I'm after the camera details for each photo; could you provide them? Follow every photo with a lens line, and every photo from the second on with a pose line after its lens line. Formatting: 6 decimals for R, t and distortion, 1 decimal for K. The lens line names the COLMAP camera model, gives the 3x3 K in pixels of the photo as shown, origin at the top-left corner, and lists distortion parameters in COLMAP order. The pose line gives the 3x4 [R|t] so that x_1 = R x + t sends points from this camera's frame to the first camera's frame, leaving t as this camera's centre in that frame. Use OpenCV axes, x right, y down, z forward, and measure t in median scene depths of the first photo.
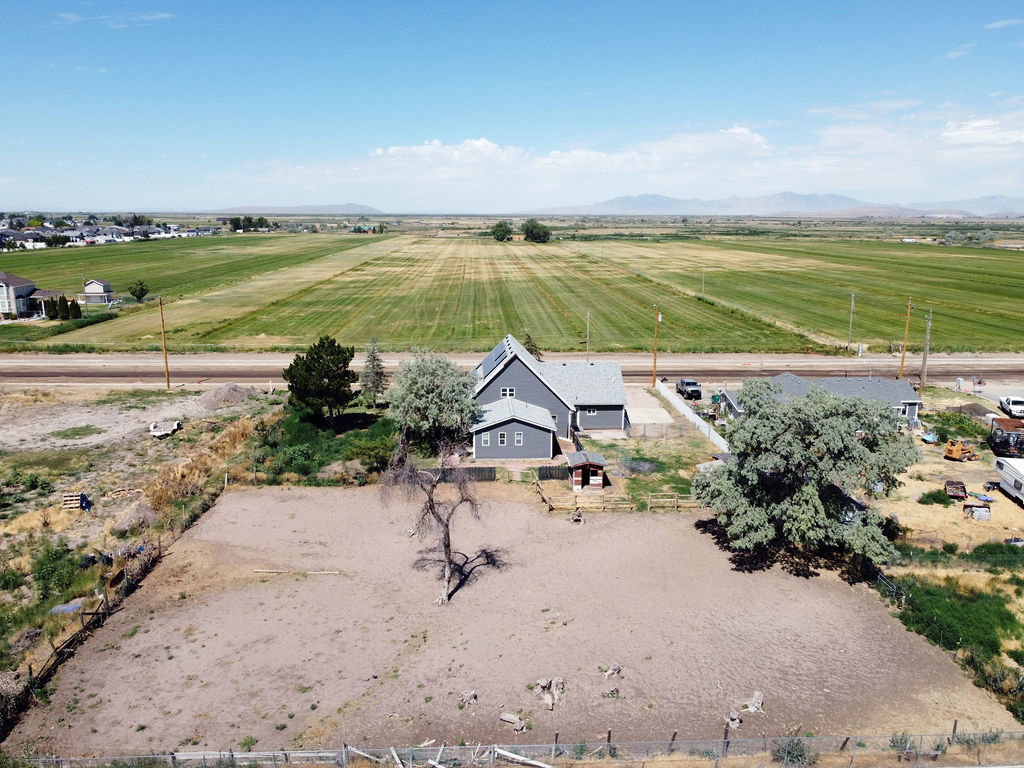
lens RADIAL K [[757.8, 0, 510.5], [0, 757.8, 410.5], [0, 0, 1]] dist [-0.000435, -0.005074]
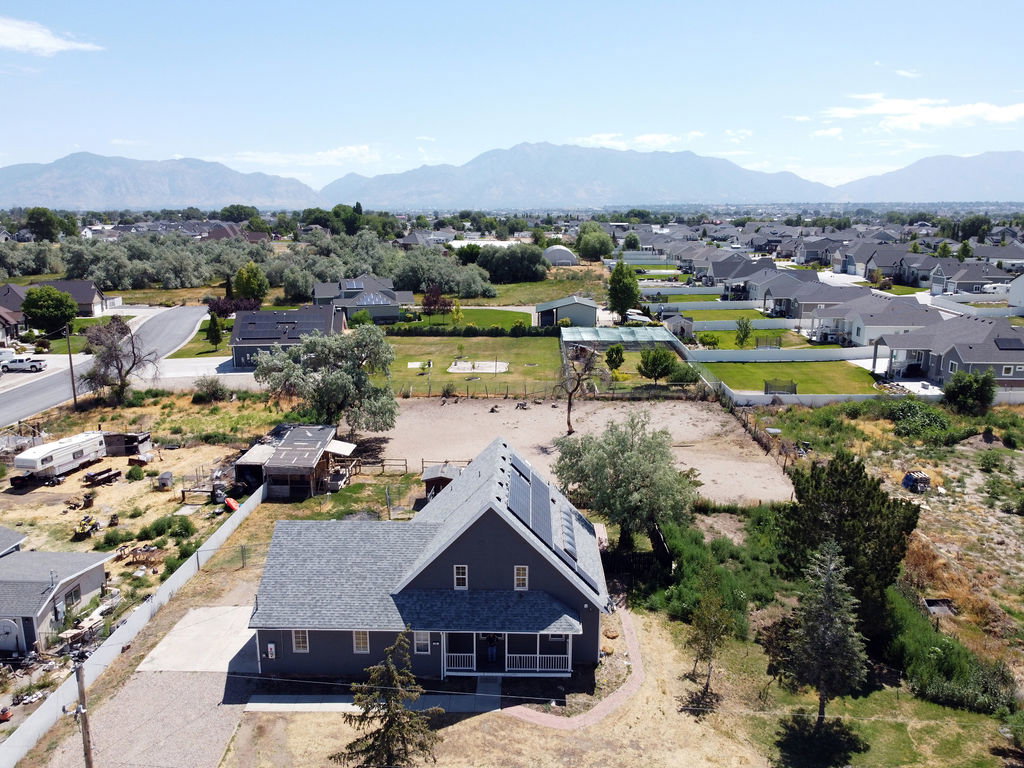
lens RADIAL K [[778.4, 0, 507.8], [0, 778.4, 386.6], [0, 0, 1]] dist [-0.002754, -0.002599]
pose [[-0.996328, -0.024153, 0.082145, -0.014131], [0.016352, 0.888058, 0.459441, -0.111746], [-0.084046, 0.459097, -0.884402, 0.416592]]
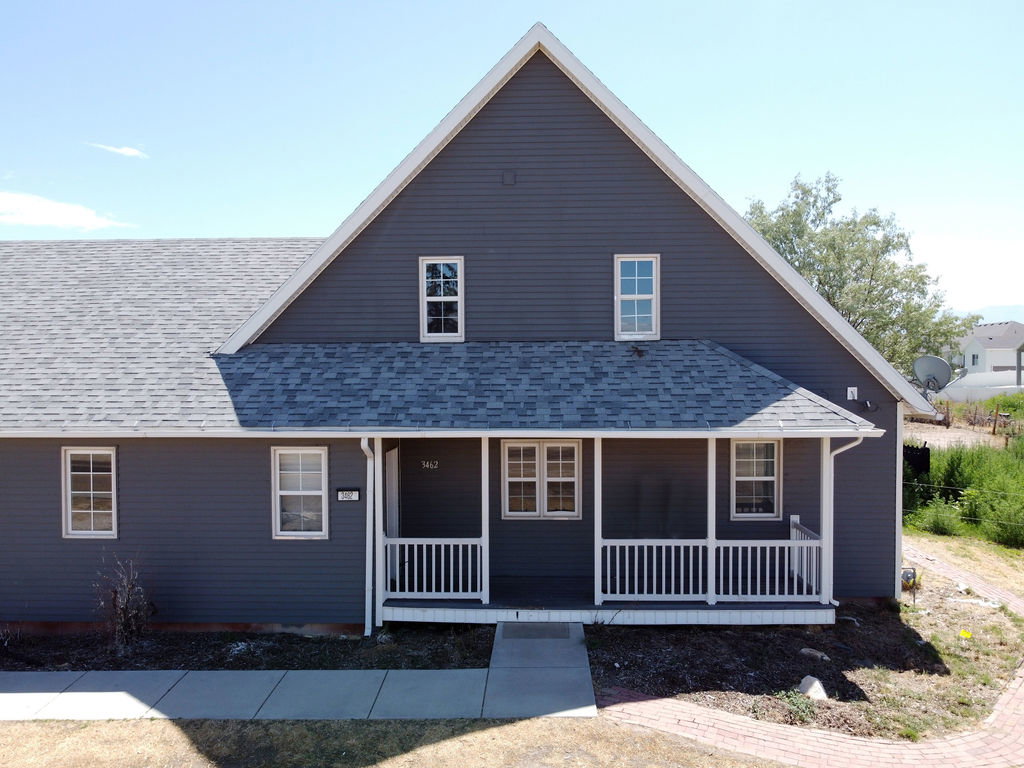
lens RADIAL K [[778.4, 0, 507.8], [0, 778.4, 386.6], [0, 0, 1]] dist [-0.002754, -0.002599]
pose [[-0.995207, -0.003725, 0.097718, -0.002912], [0.022996, 0.962336, 0.270889, -0.023534], [-0.095047, 0.271838, -0.957638, 0.351447]]
